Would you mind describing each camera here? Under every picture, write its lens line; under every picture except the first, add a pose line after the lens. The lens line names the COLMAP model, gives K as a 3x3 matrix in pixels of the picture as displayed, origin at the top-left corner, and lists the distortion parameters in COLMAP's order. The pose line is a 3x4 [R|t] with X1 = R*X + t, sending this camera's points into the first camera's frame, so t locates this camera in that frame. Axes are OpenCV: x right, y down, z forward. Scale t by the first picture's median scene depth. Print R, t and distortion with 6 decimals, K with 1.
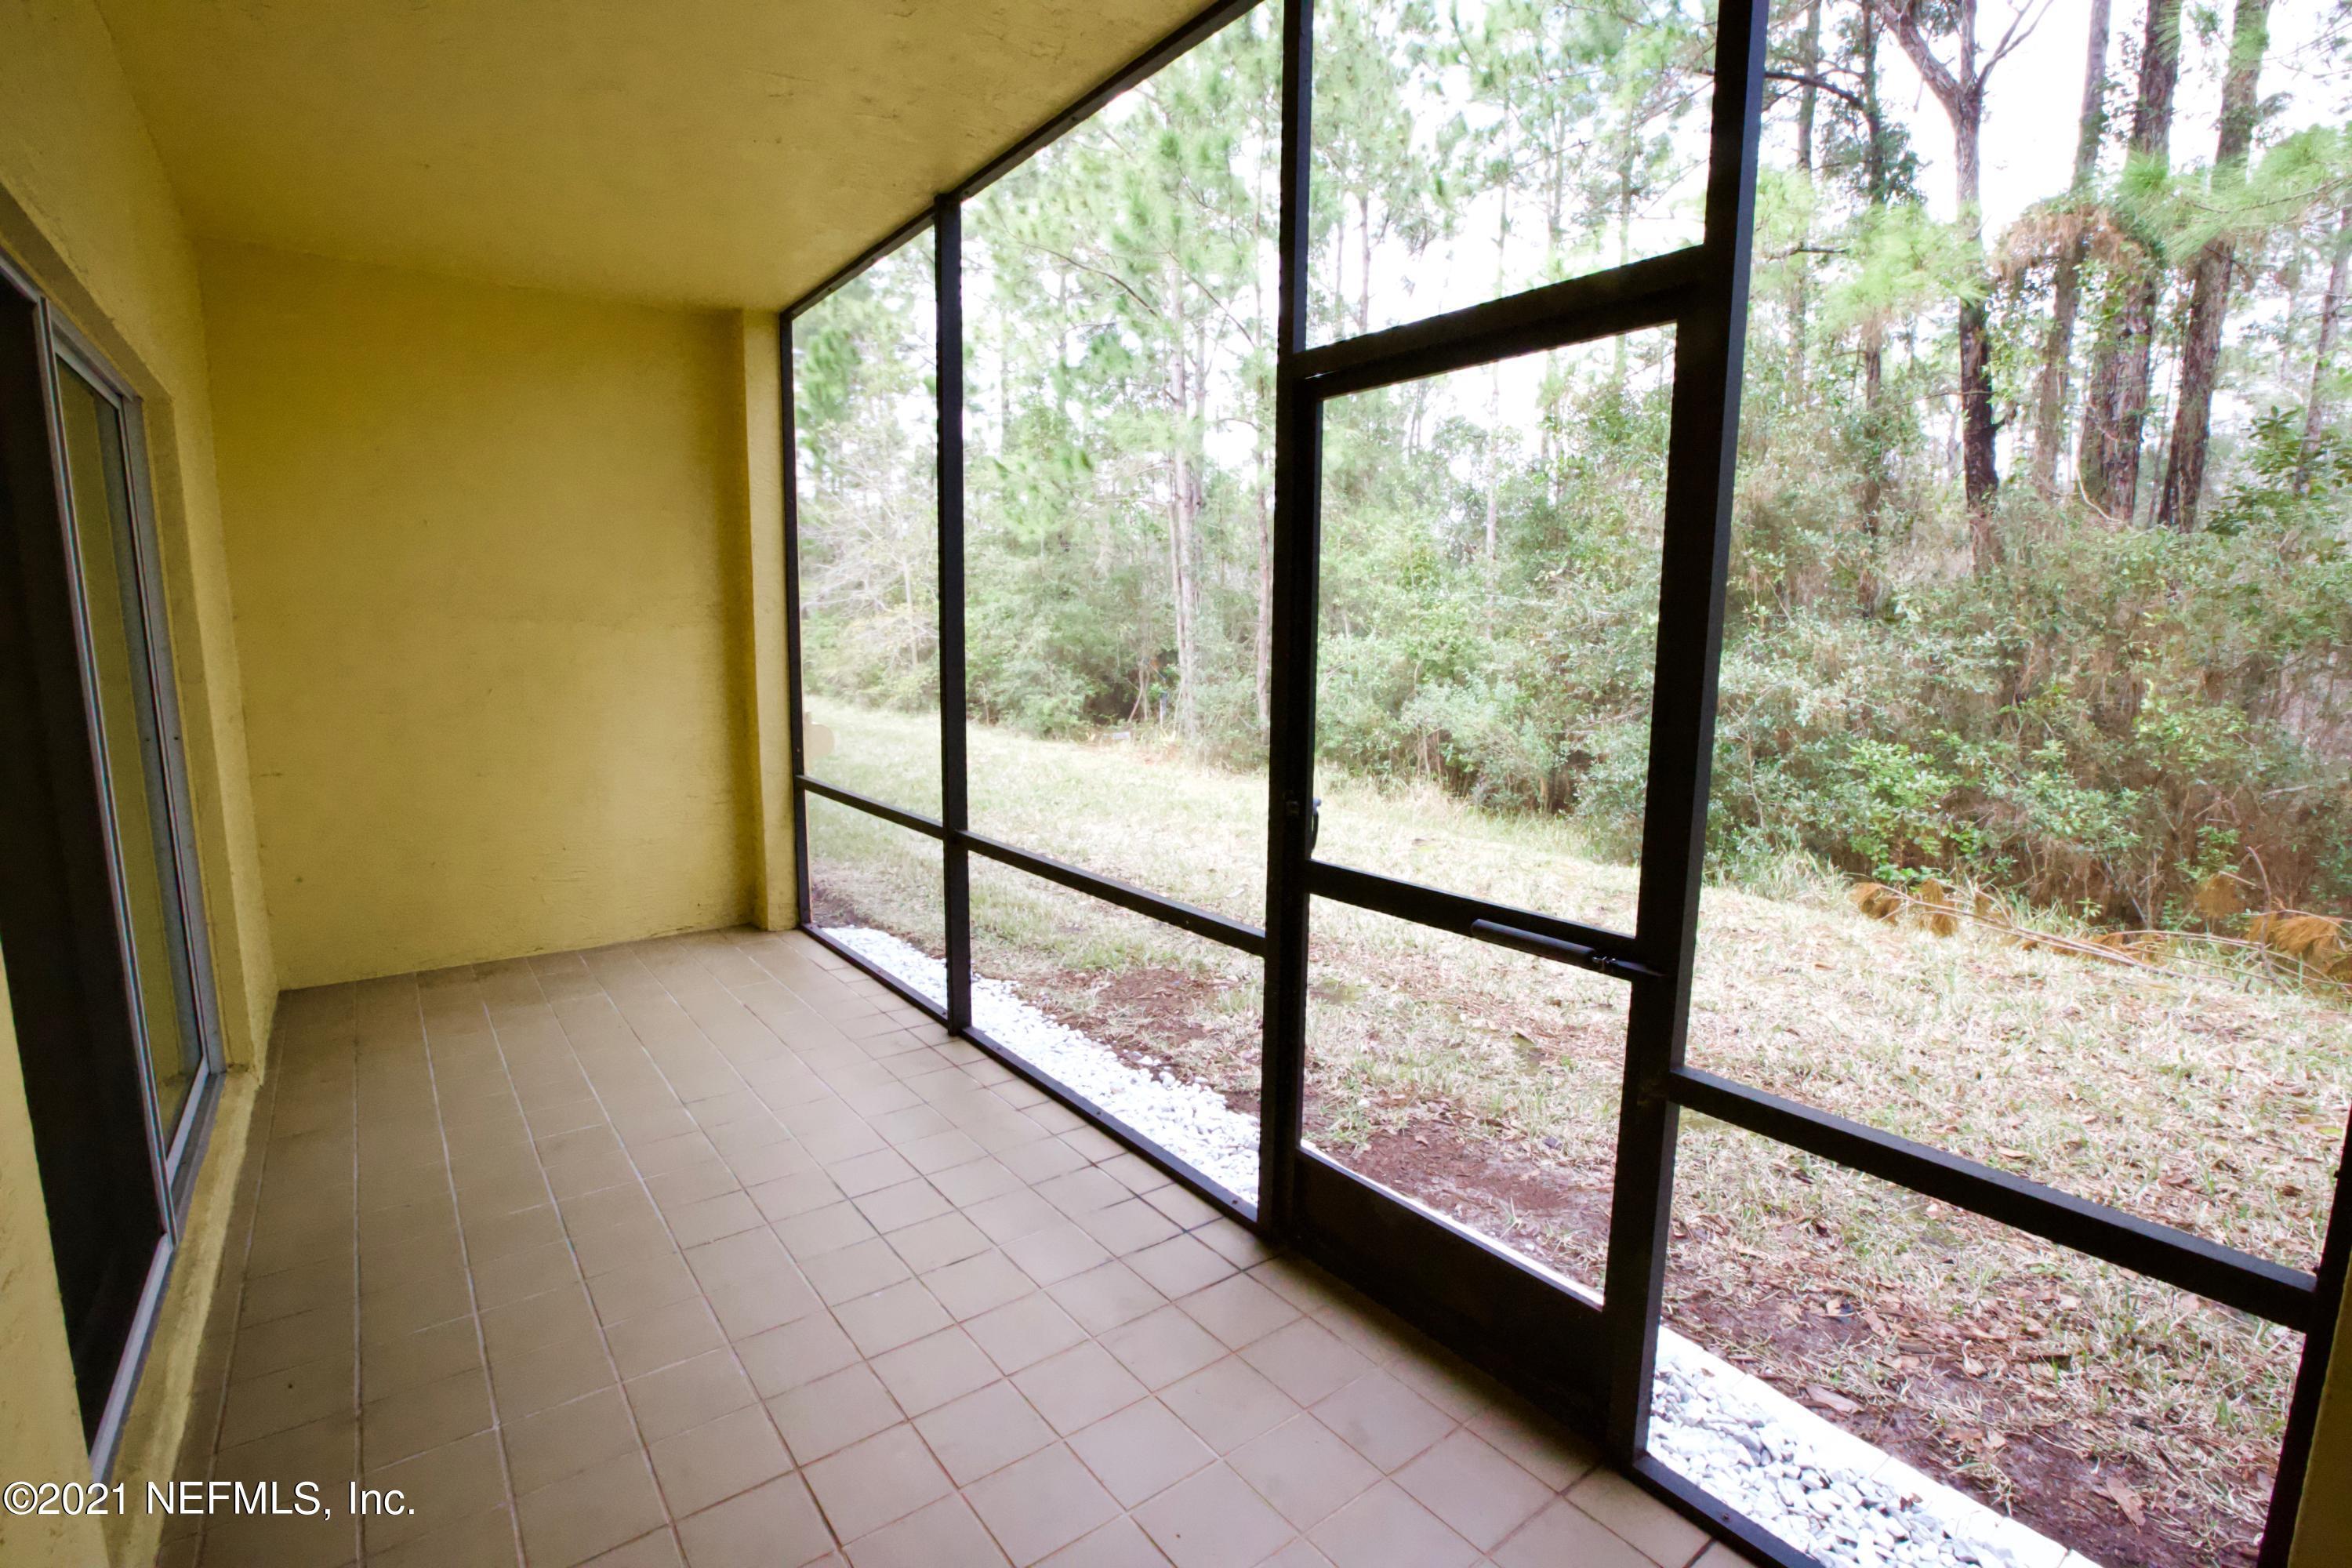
lens RADIAL K [[1074.8, 0, 1169.7], [0, 1074.8, 792.9], [0, 0, 1]] dist [-0.067267, 0.031400]
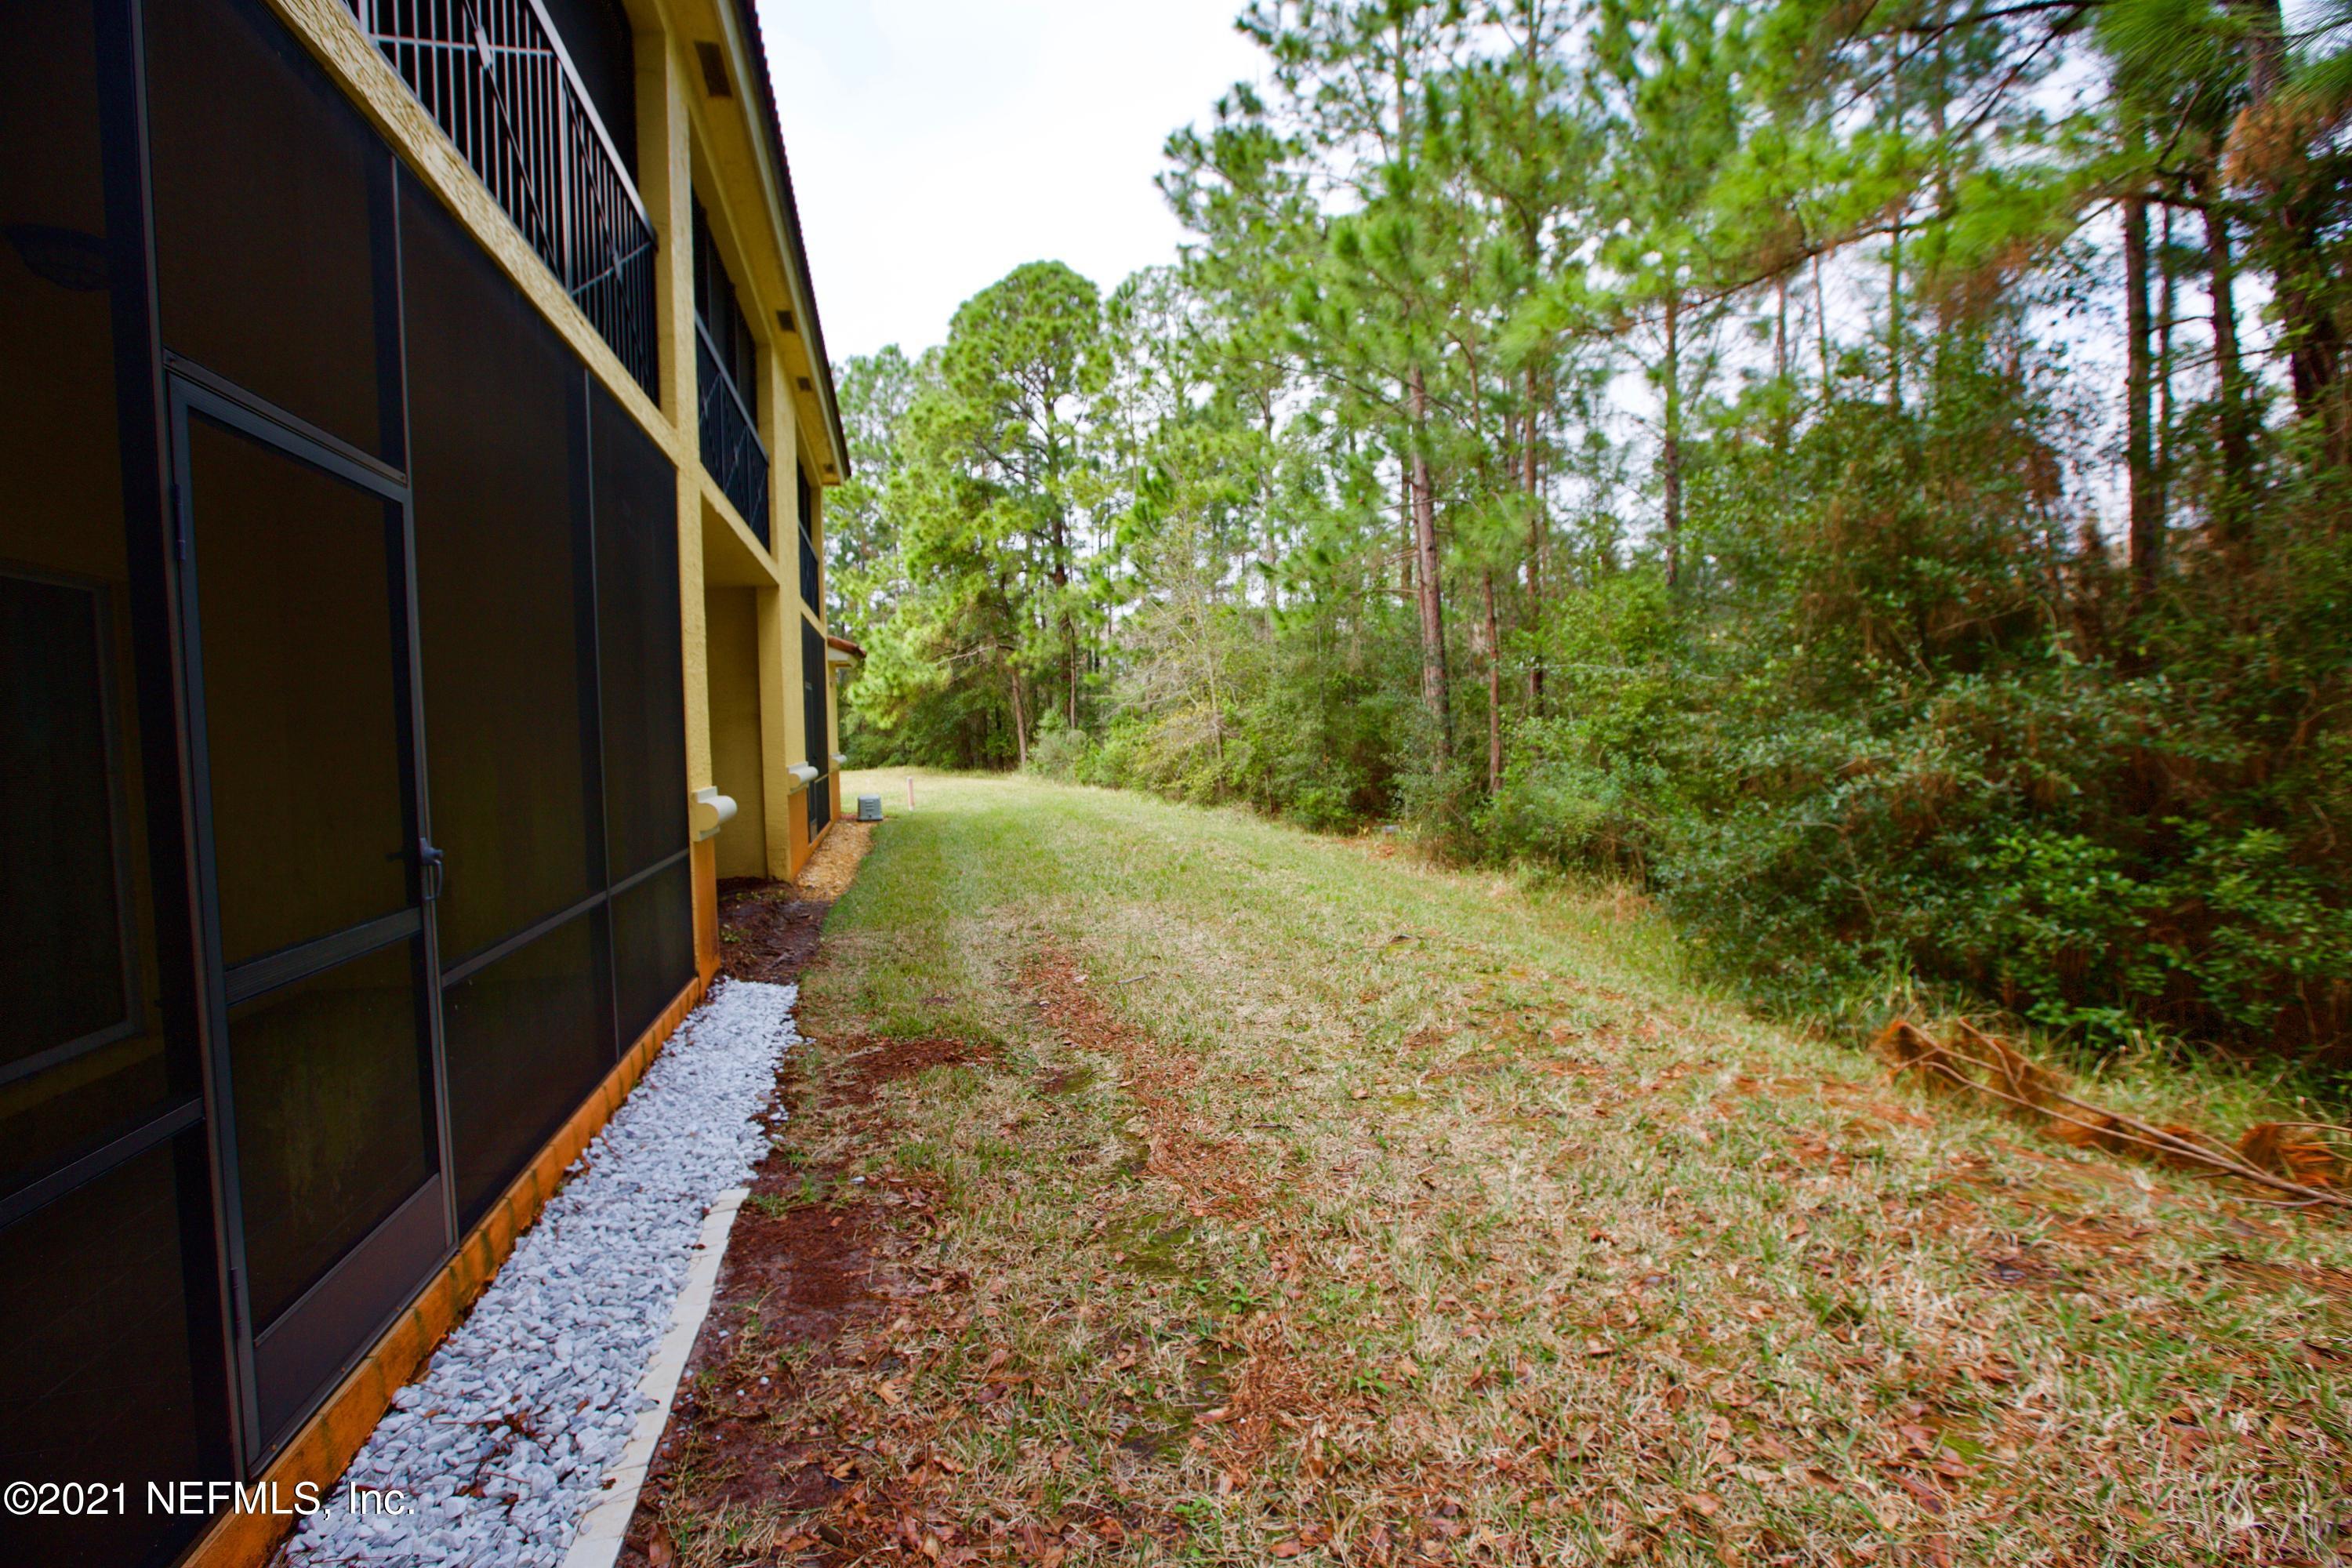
lens RADIAL K [[1074.8, 0, 1169.7], [0, 1074.8, 792.9], [0, 0, 1]] dist [-0.067267, 0.031400]
pose [[0.915553, -0.003286, -0.402183, 0.535939], [-0.033414, 0.995888, -0.084201, 0.006526], [0.400807, 0.090529, 0.911679, 0.125261]]
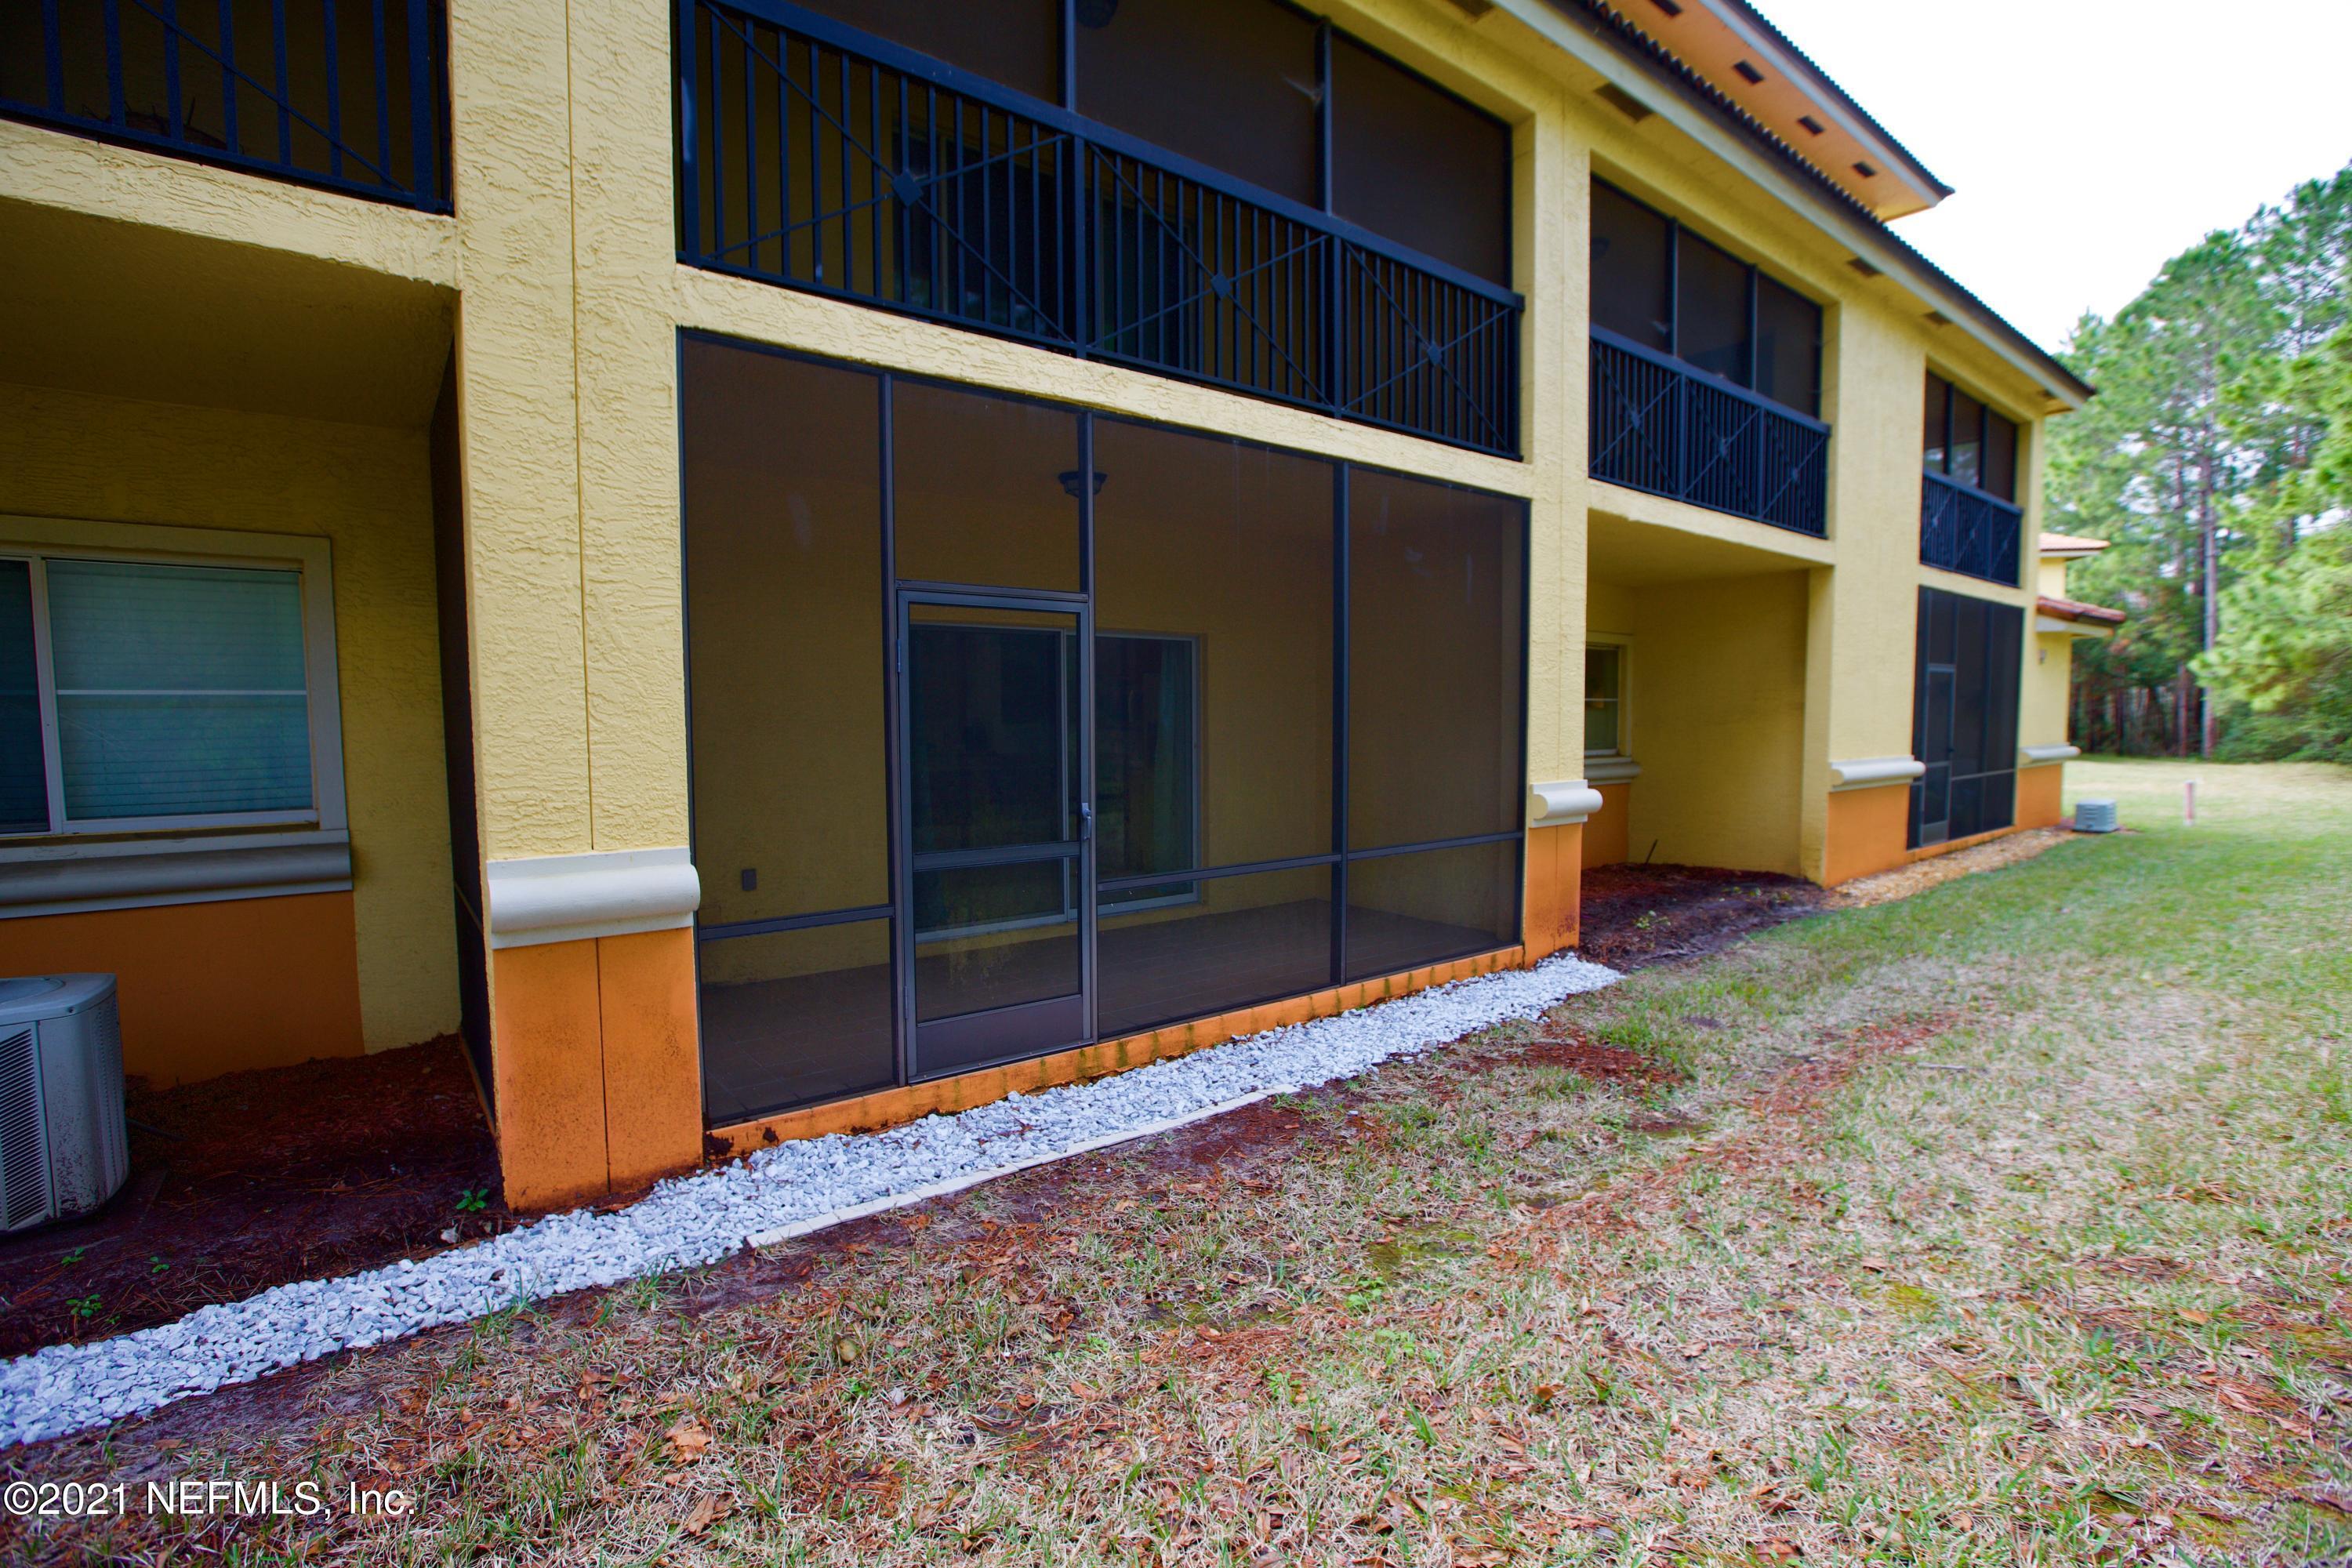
lens RADIAL K [[1074.8, 0, 1169.7], [0, 1074.8, 792.9], [0, 0, 1]] dist [-0.067267, 0.031400]
pose [[0.014585, 0.066584, -0.997674, 0.874520], [-0.149502, 0.986710, 0.063667, -0.072435], [0.988654, 0.148225, 0.024346, 0.453359]]
